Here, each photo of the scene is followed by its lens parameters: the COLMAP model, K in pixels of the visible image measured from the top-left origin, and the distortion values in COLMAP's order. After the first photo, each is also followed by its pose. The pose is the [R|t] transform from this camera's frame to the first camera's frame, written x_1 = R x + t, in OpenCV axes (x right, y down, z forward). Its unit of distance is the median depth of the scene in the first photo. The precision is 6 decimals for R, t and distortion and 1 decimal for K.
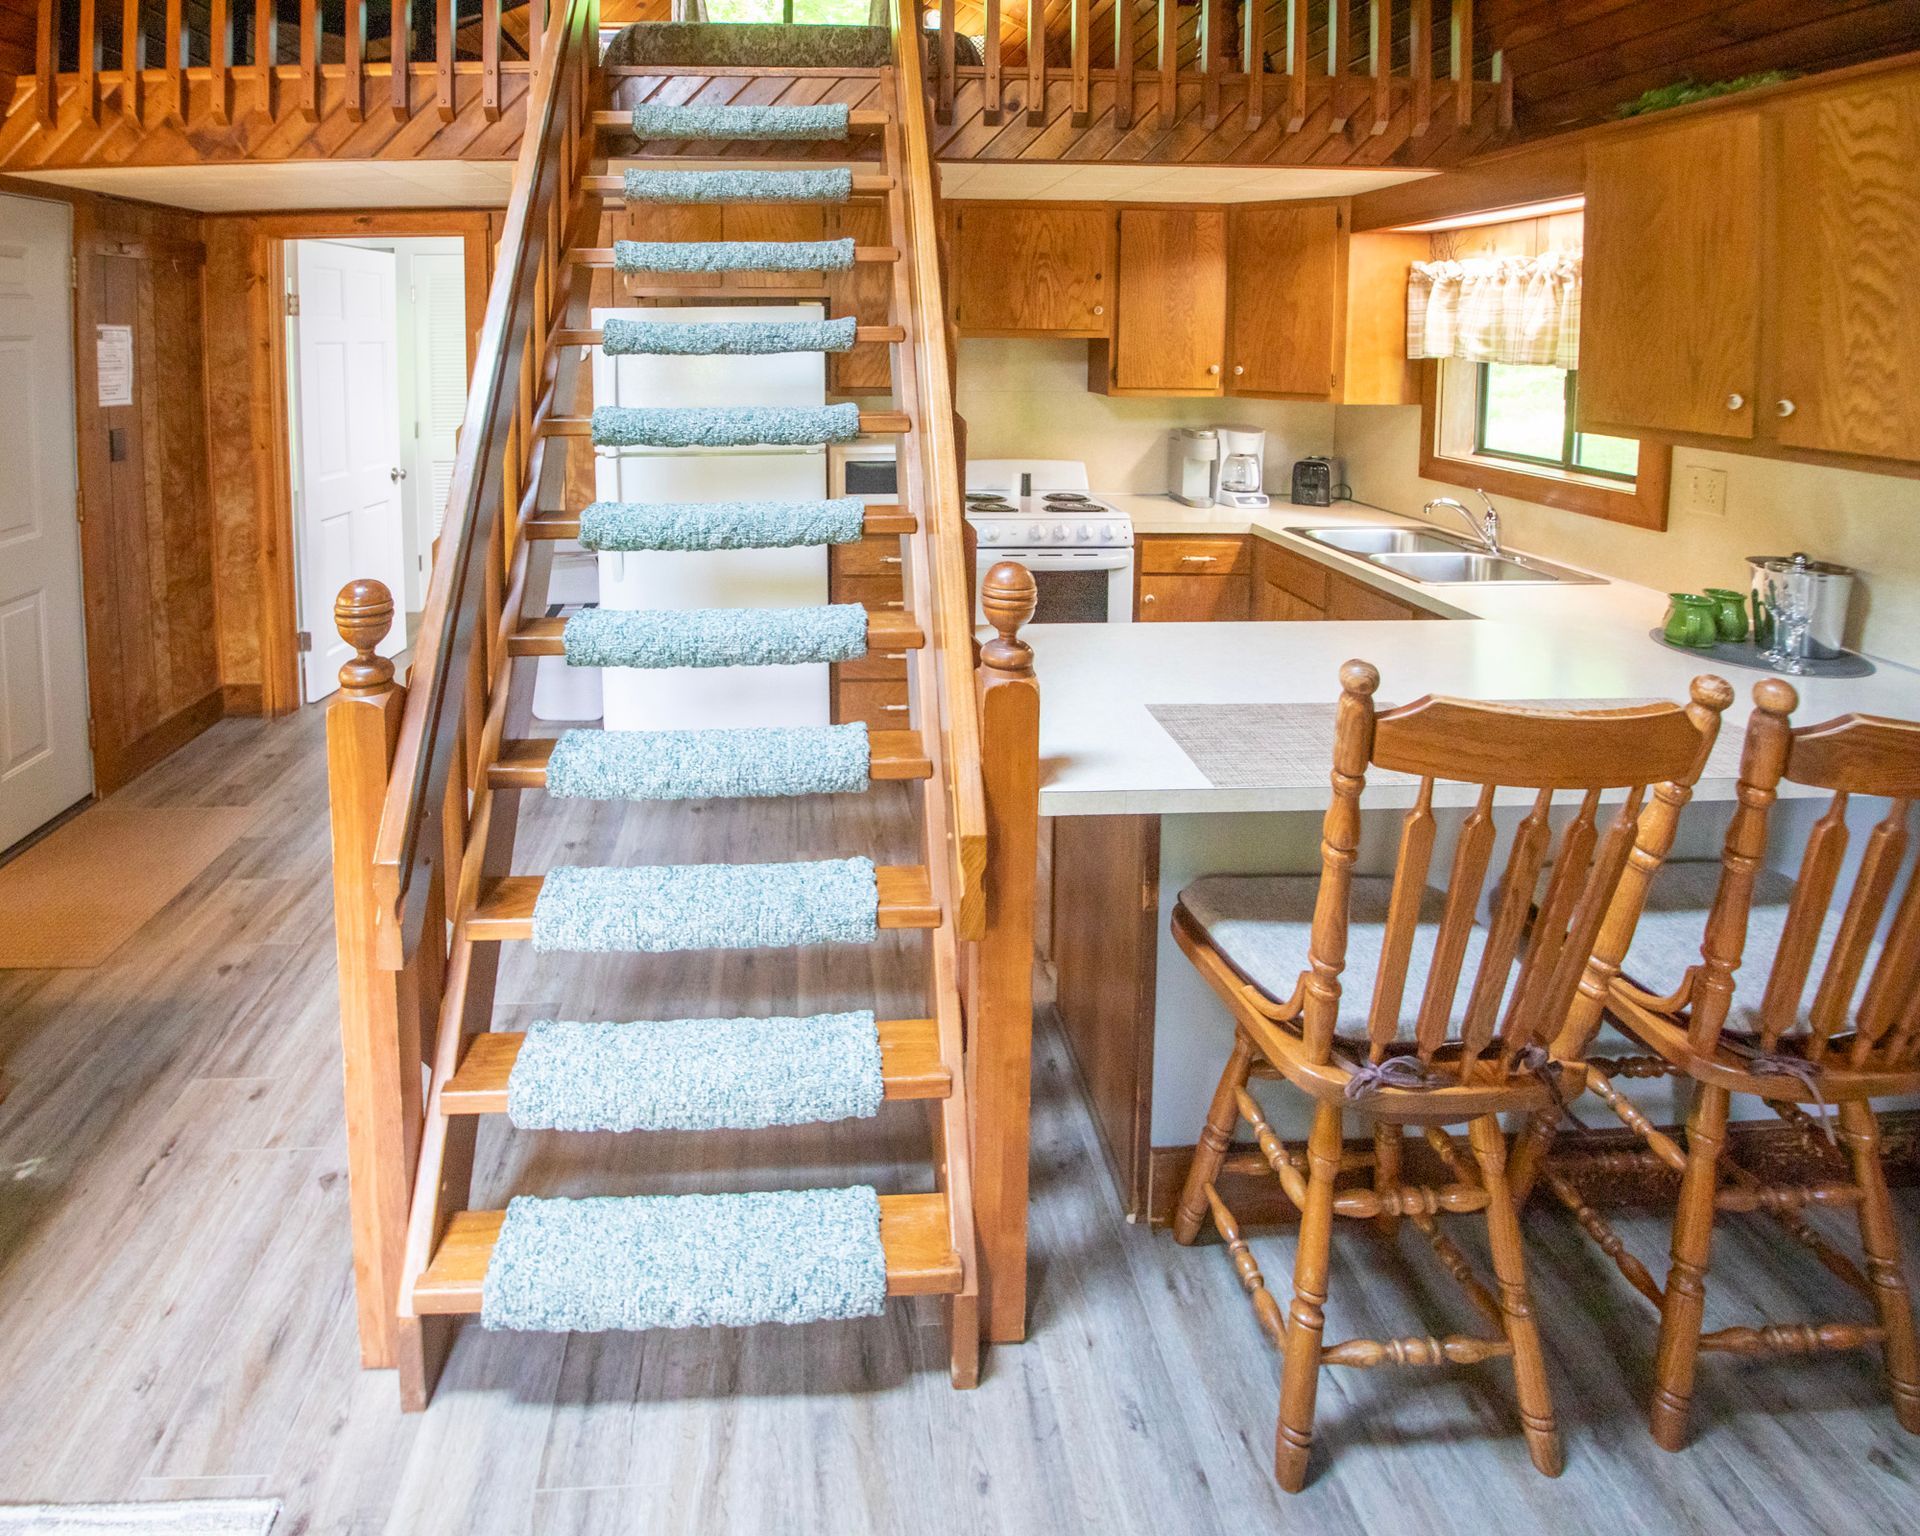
lens RADIAL K [[1802.8, 0, 960.0], [0, 1802.8, 693.4], [0, 0, 1]] dist [-0.152881, 0.089811]
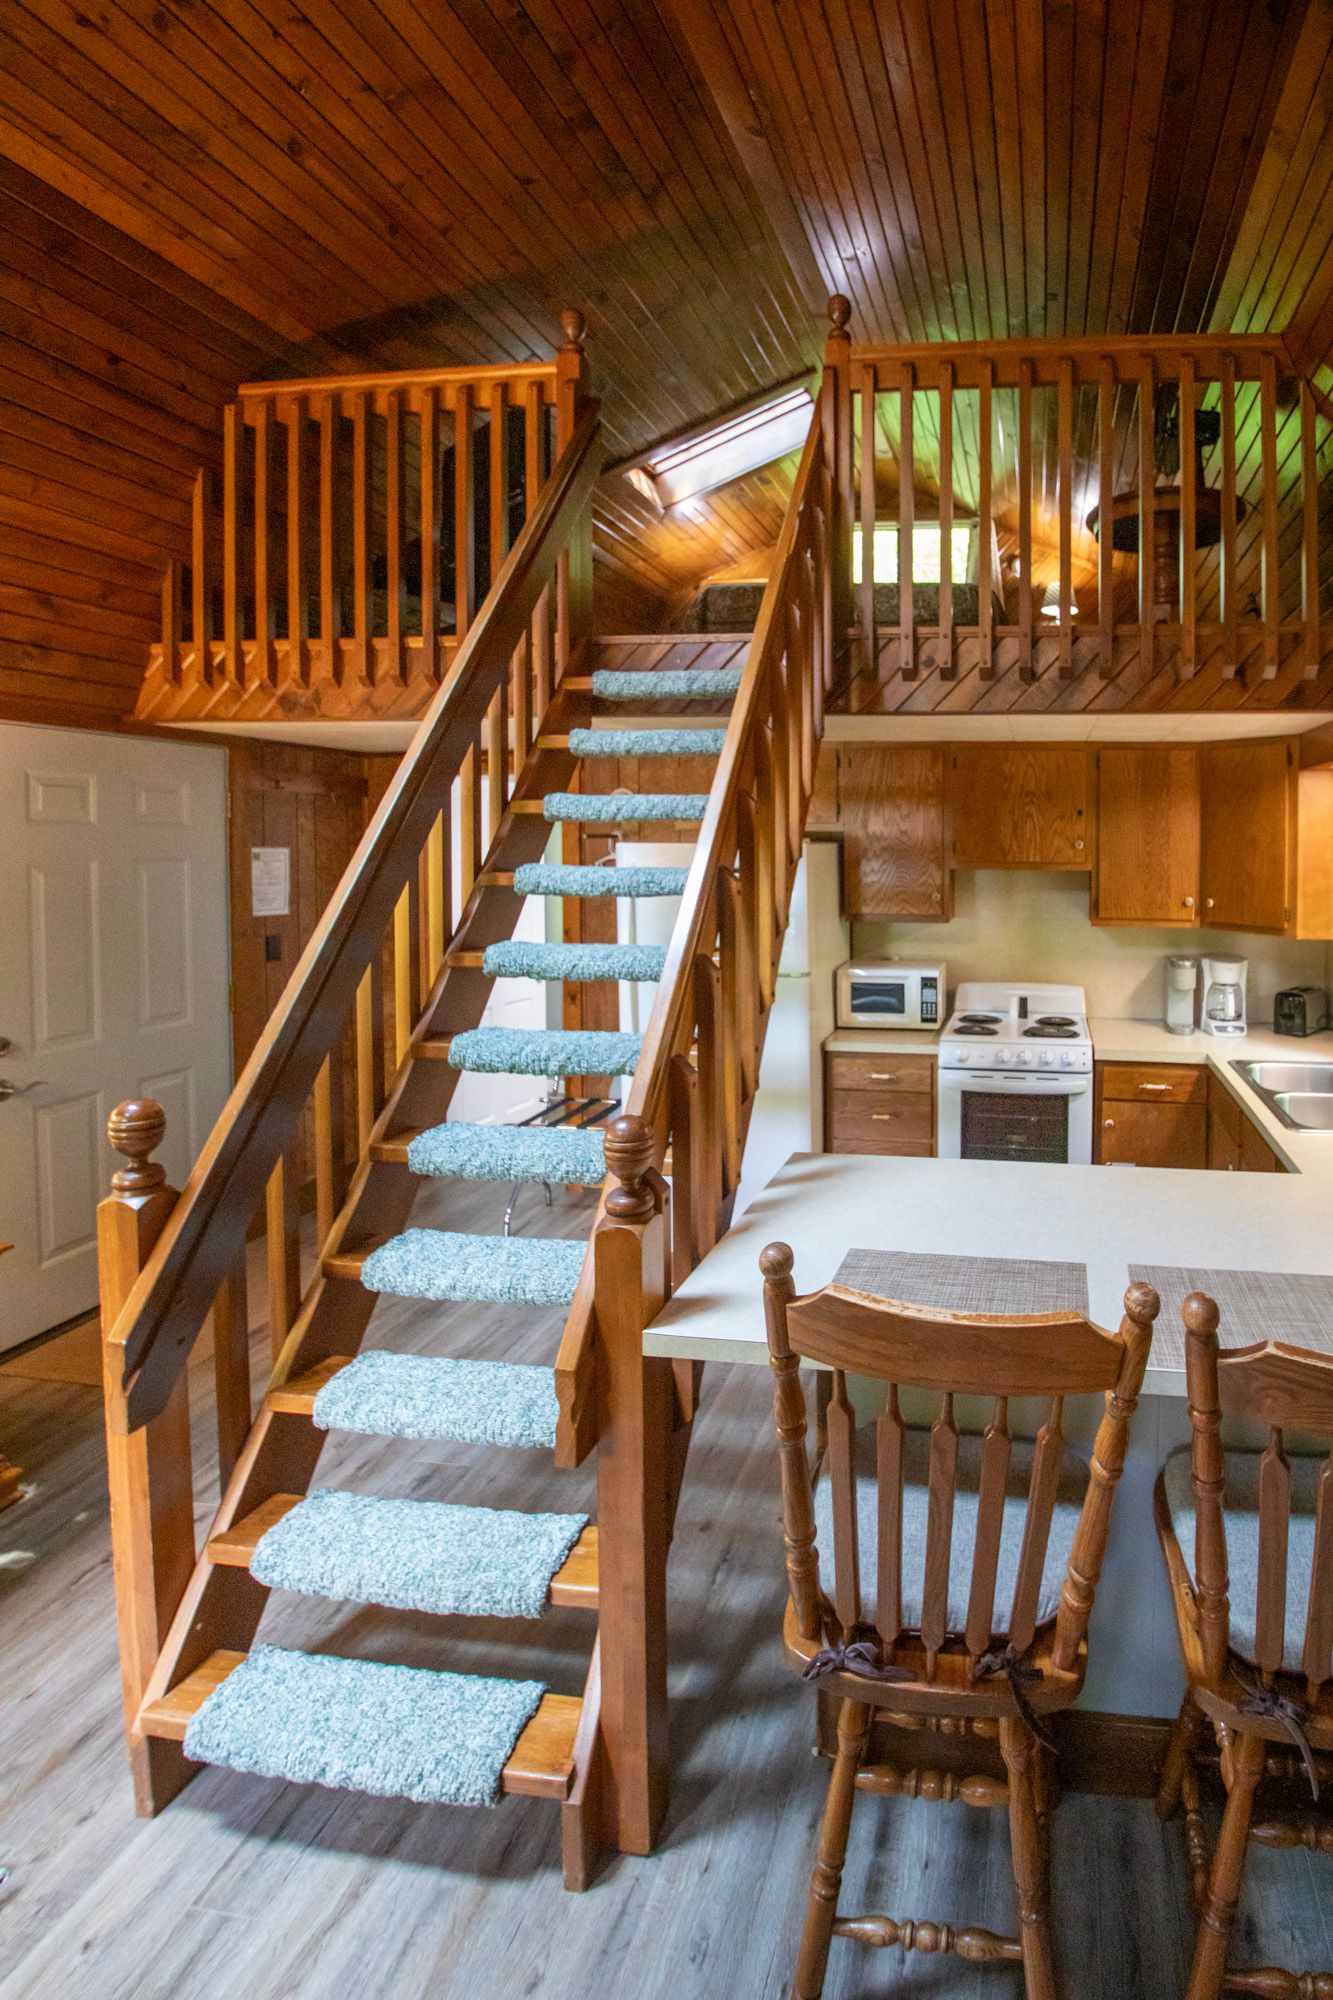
lens RADIAL K [[1644.7, 0, 666.5], [0, 1644.7, 1000.0], [0, 0, 1]] dist [-0.074846, -0.101248]
pose [[0.951447, 0.025051, -0.306790, 0.196934], [-0.056065, 0.994114, -0.092701, -0.028968], [0.302662, 0.105400, 0.947252, 0.038478]]
